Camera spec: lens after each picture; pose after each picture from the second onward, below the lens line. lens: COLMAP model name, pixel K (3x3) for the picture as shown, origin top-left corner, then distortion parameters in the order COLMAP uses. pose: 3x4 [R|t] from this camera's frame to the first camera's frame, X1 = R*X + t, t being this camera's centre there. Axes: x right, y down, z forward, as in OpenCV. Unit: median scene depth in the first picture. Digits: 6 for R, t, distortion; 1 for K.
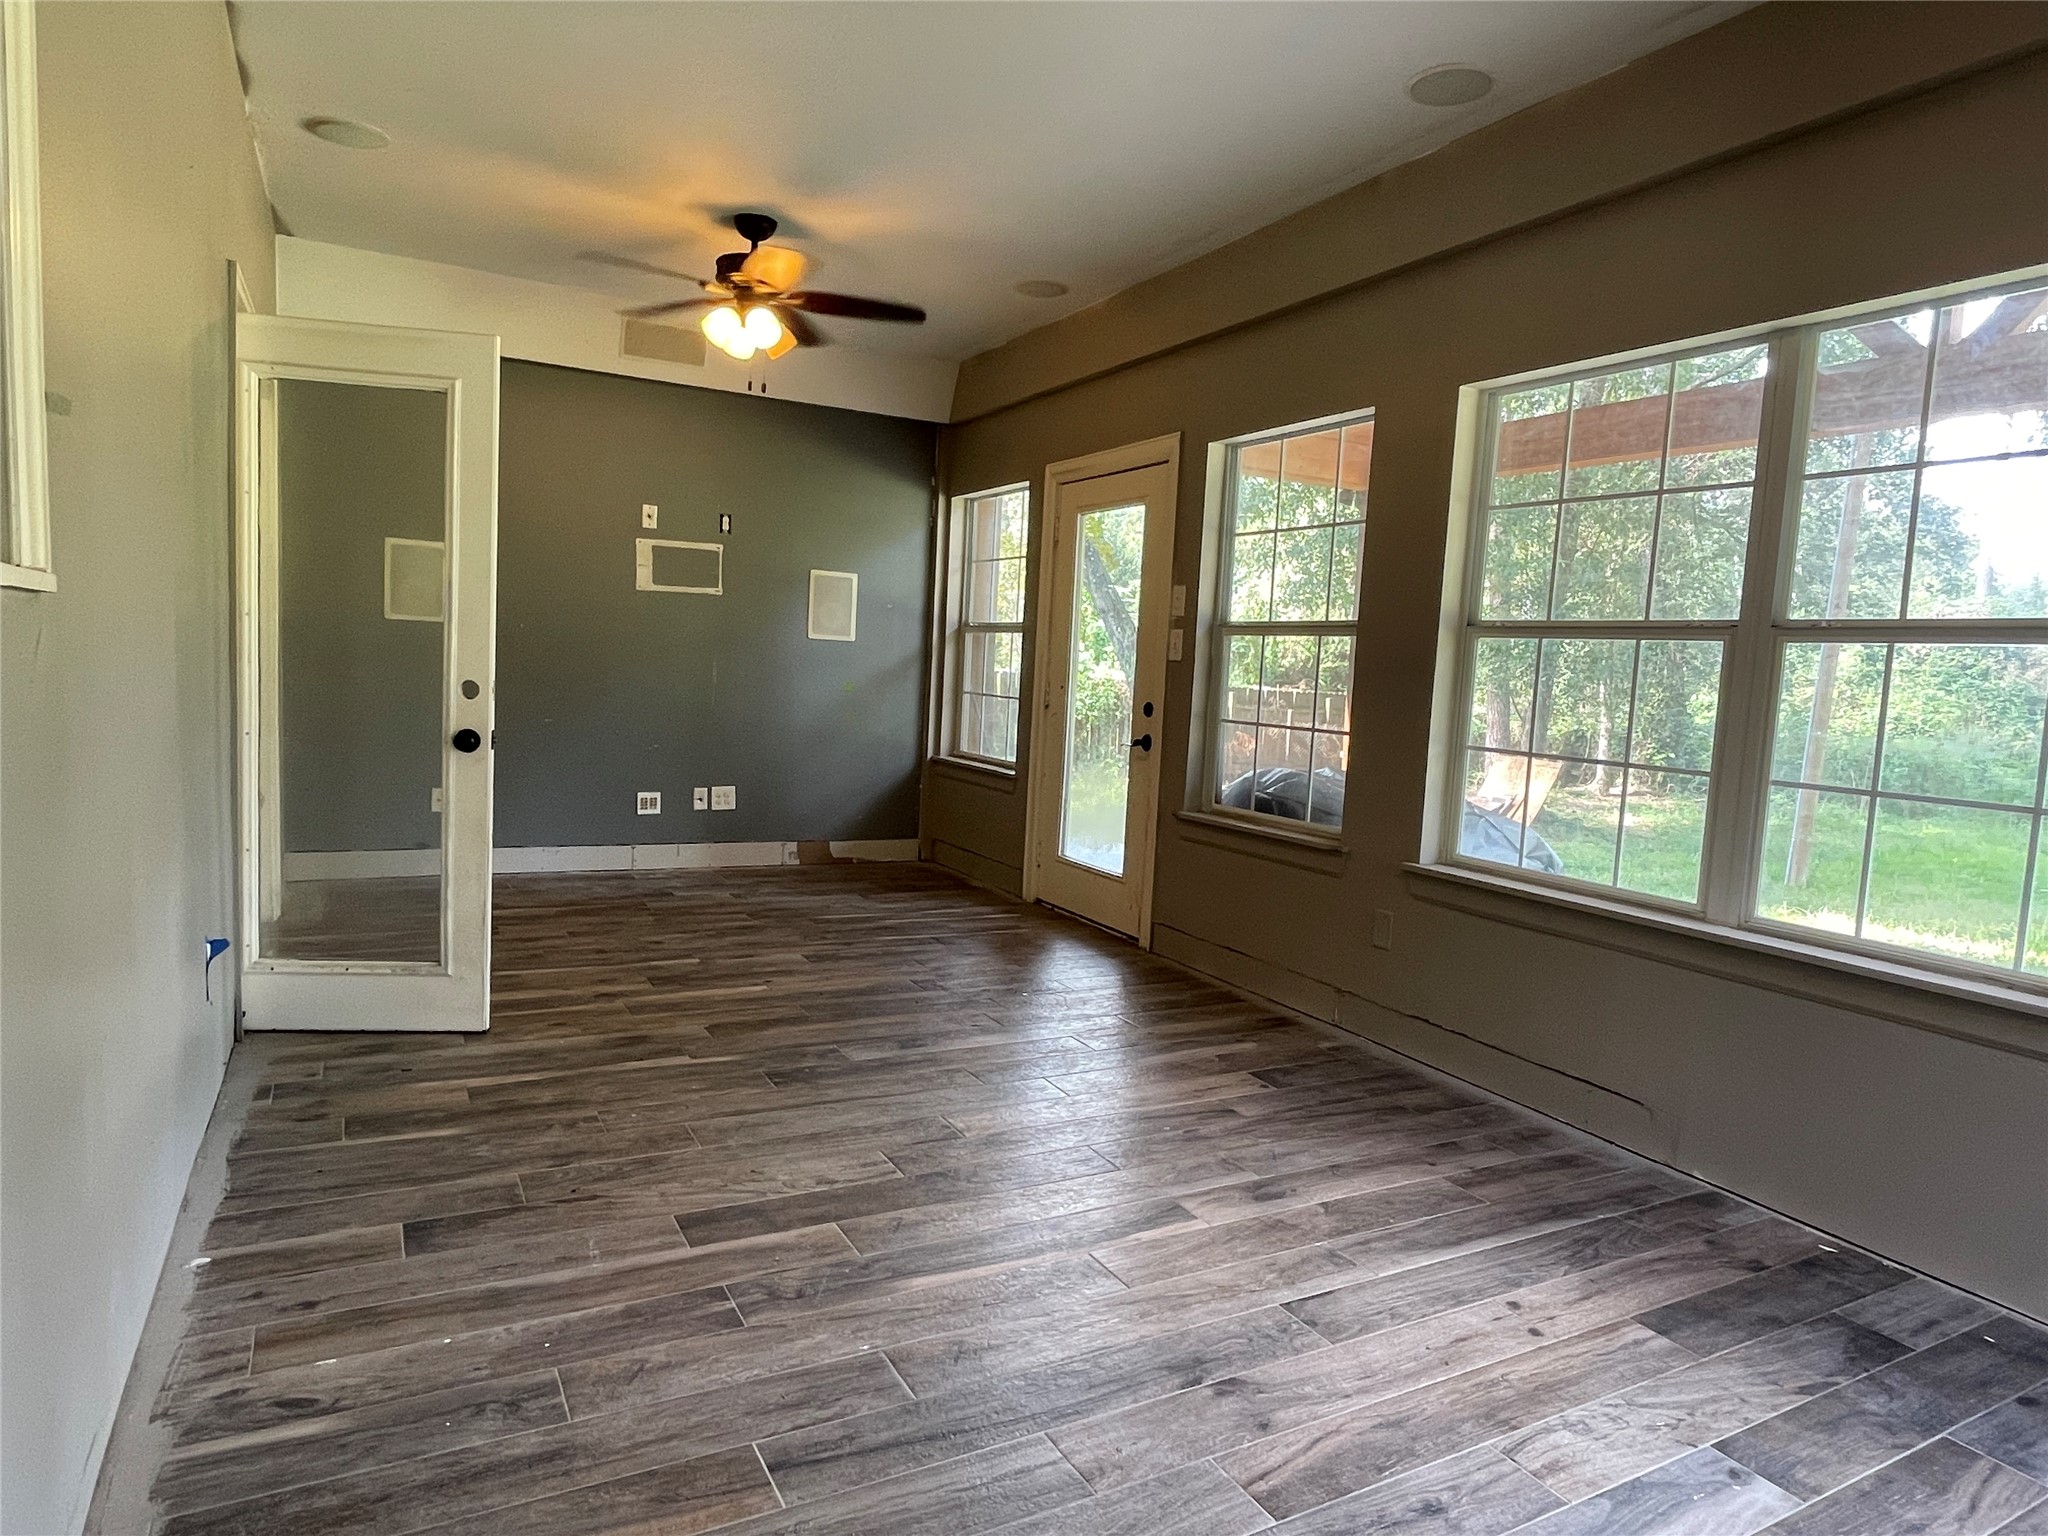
lens RADIAL K [[1211.2, 0, 1024.0], [0, 1211.2, 768.0], [0, 0, 1]] dist [-0.001433, 0.002284]
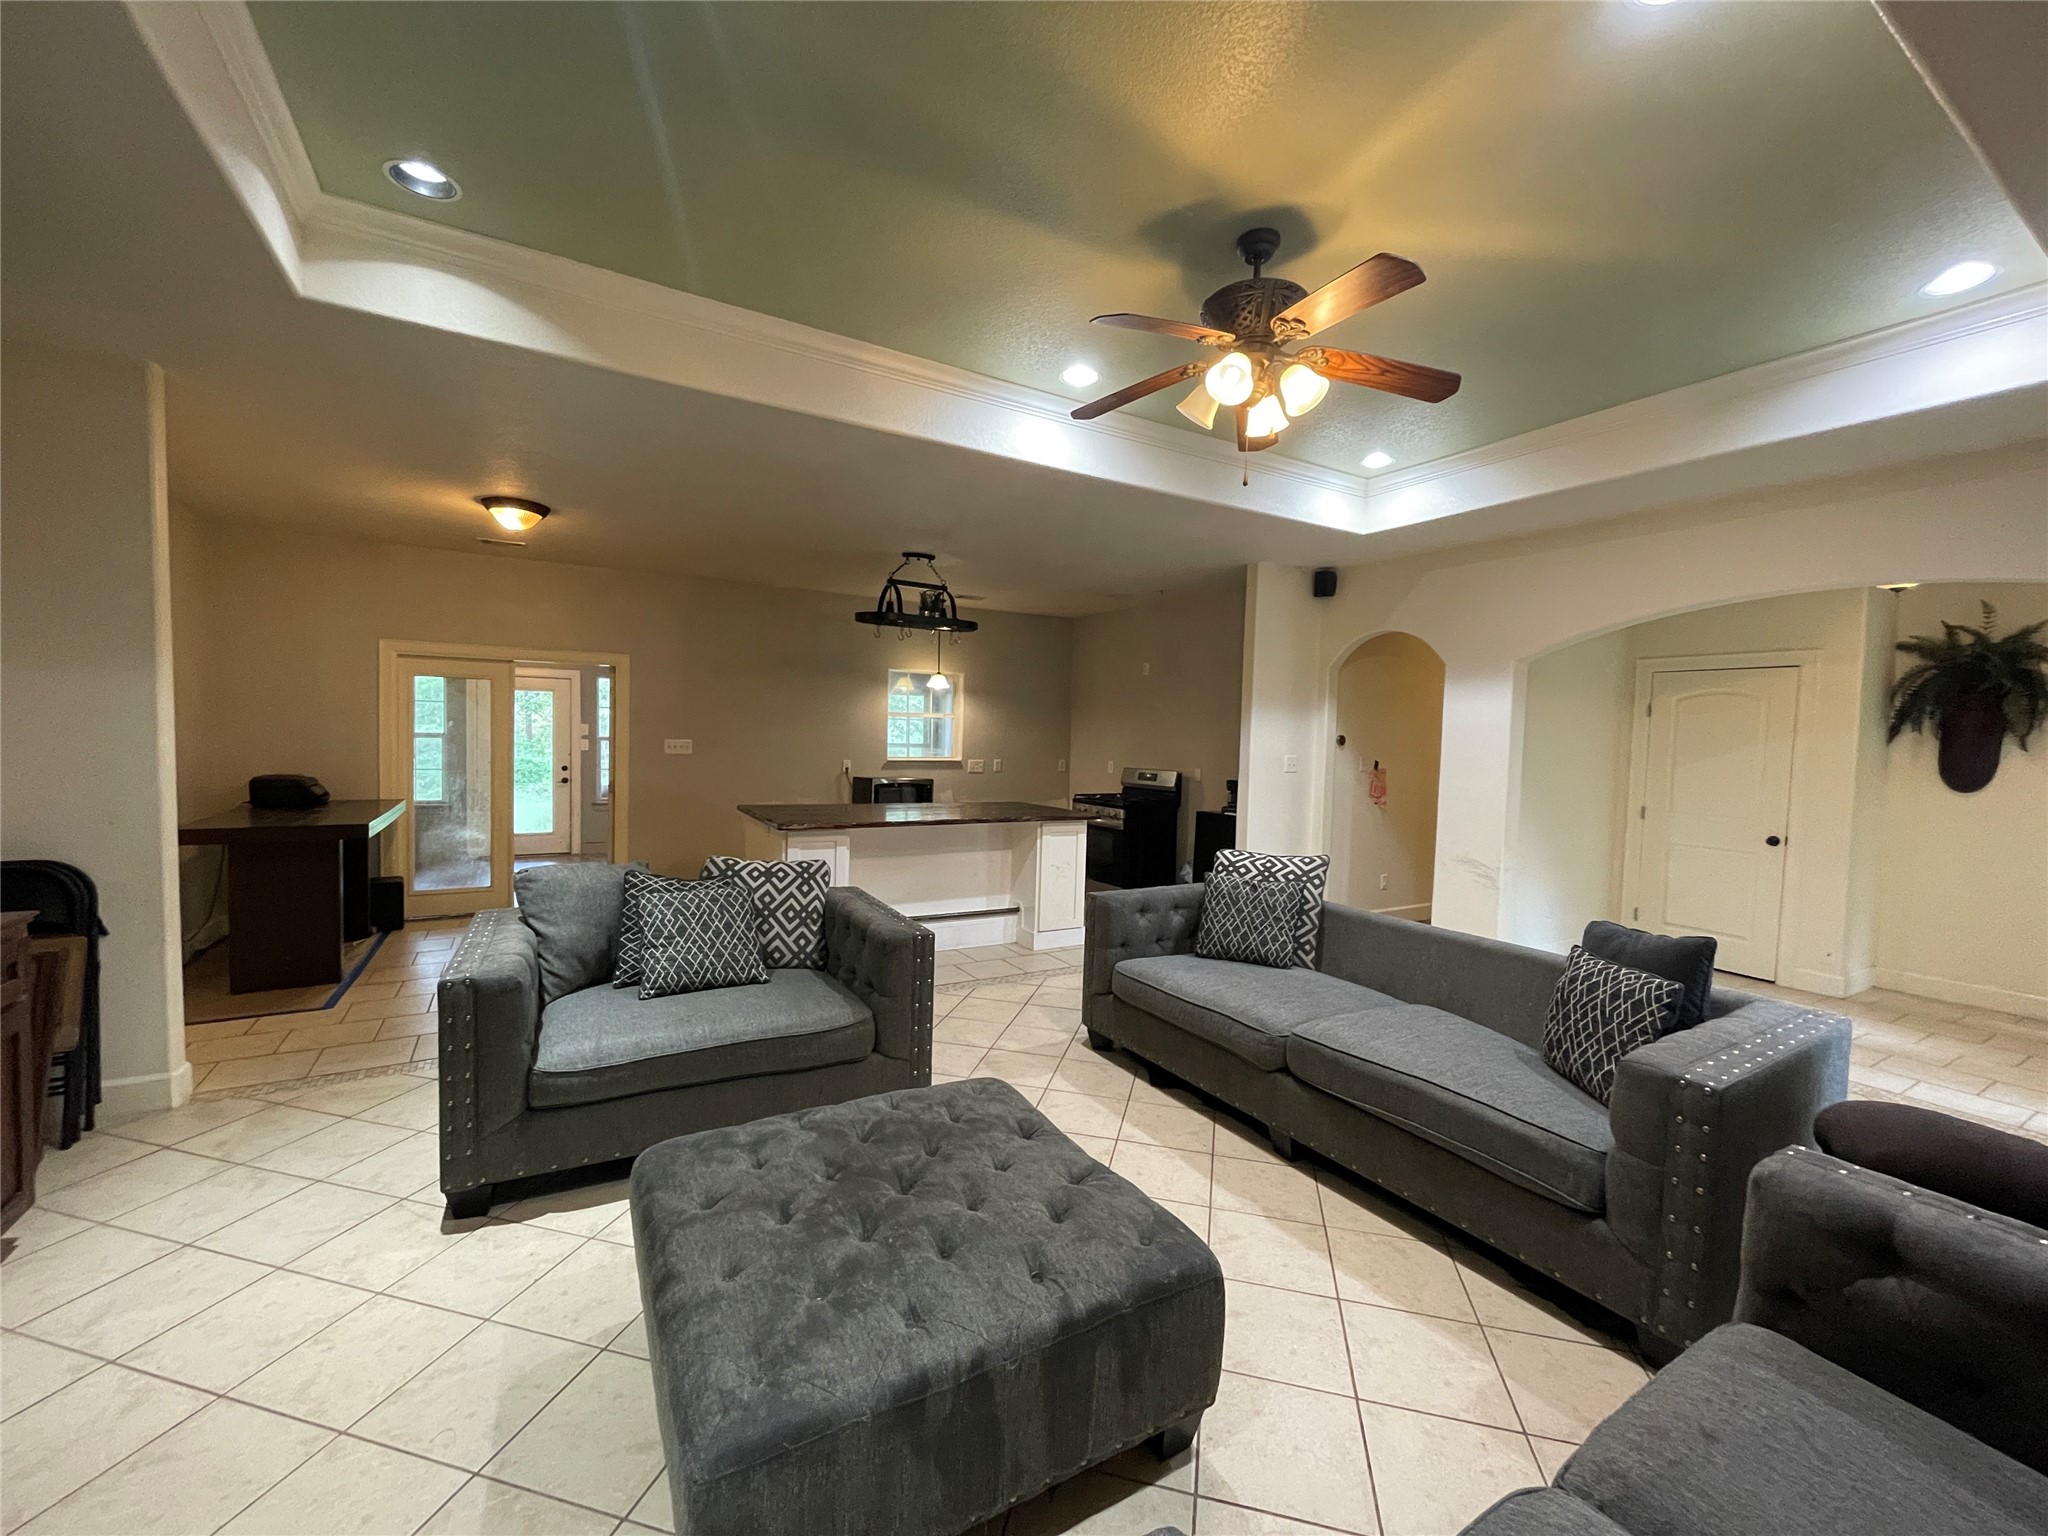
lens RADIAL K [[821.4, 0, 1024.0], [0, 821.4, 768.0], [0, 0, 1]] dist [-0.002453, 0.000074]
pose [[-0.031004, -0.103409, 0.994156, -2.352058], [0.054270, 0.992992, 0.104980, -0.249226], [-0.998045, 0.057208, -0.025175, 0.026625]]
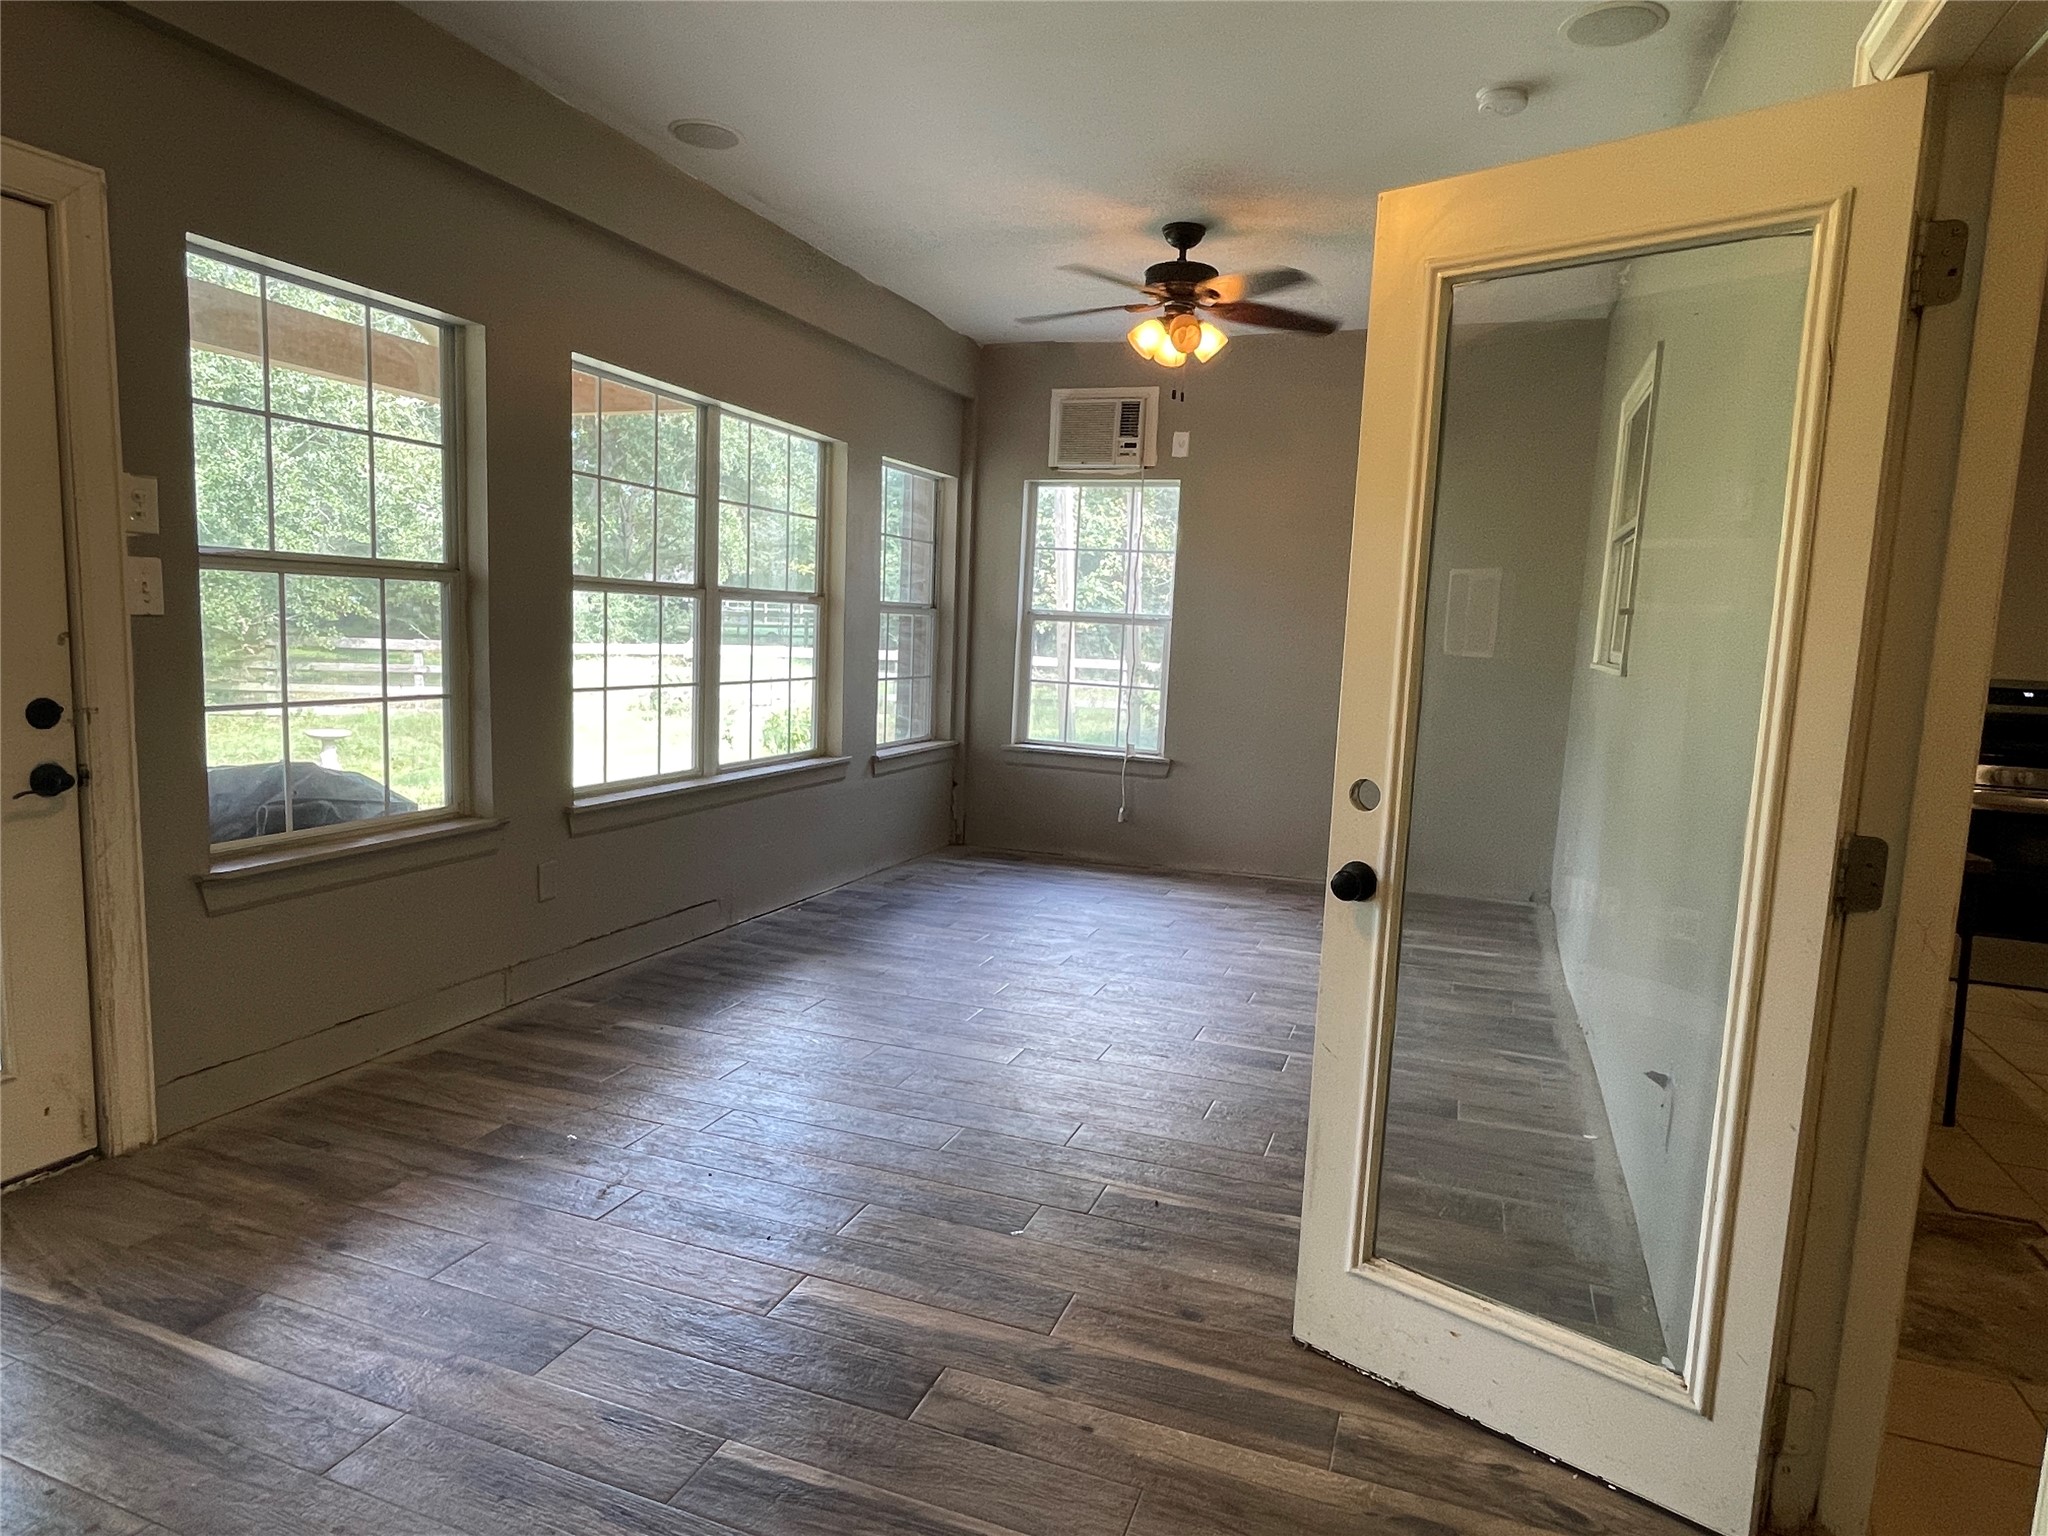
lens RADIAL K [[1211.2, 0, 1024.0], [0, 1211.2, 768.0], [0, 0, 1]] dist [-0.001433, 0.002284]
pose [[-0.649226, -0.173149, 0.740624, -0.705523], [-0.013605, 0.976231, 0.216306, -0.185976], [-0.760474, 0.130355, -0.636151, 1.356797]]
